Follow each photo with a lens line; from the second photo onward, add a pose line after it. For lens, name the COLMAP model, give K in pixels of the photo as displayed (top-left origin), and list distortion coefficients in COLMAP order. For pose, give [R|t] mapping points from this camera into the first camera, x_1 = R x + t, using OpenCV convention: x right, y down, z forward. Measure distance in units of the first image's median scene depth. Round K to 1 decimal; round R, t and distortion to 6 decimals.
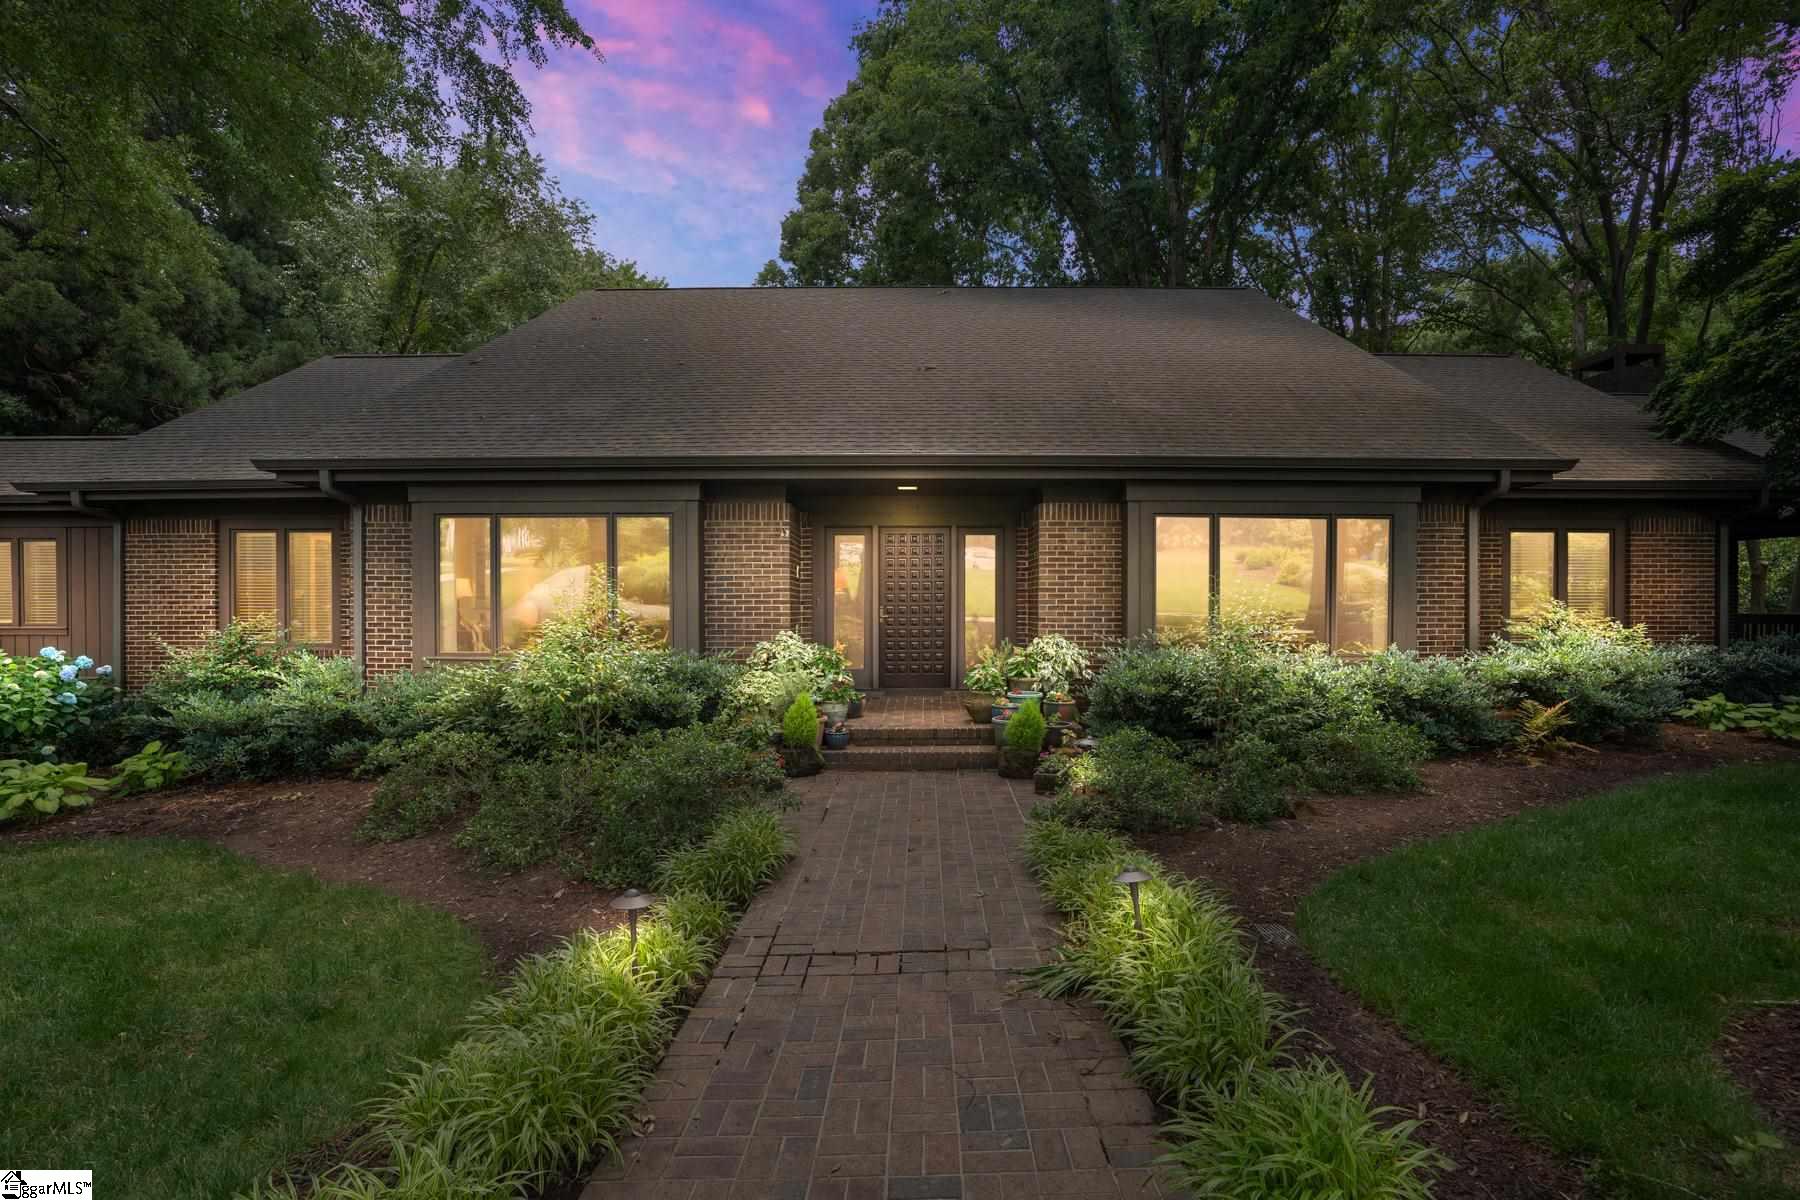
lens RADIAL K [[835.9, 0, 904.5], [0, 835.9, 591.3], [0, 0, 1]] dist [-0.001566, 0.005391]
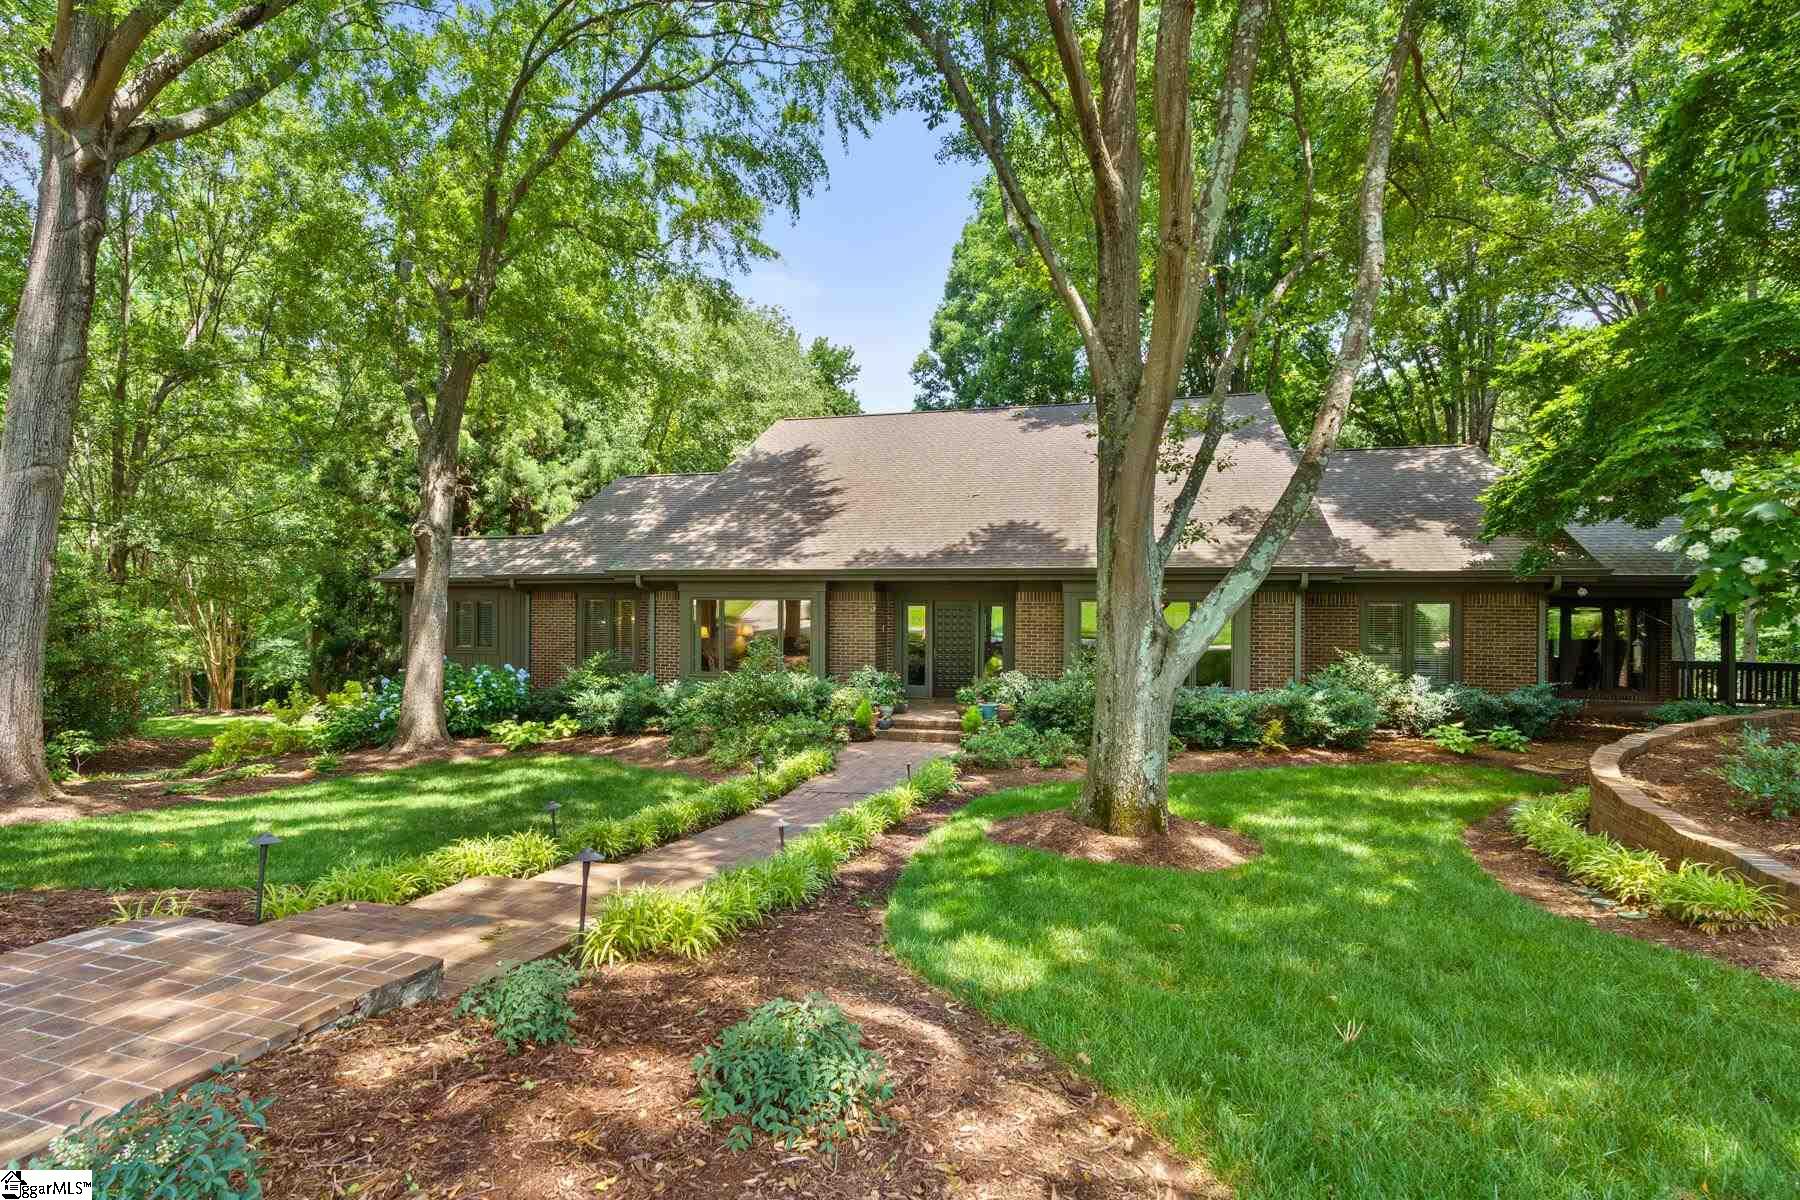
lens RADIAL K [[835.9, 0, 901.3], [0, 835.9, 595.8], [0, 0, 1]] dist [-0.001566, 0.005391]
pose [[0.971503, -0.000204, -0.237028, 0.355706], [0.000426, 1.000000, 0.000884, -0.103170], [0.237028, -0.000959, 0.971502, -0.736949]]
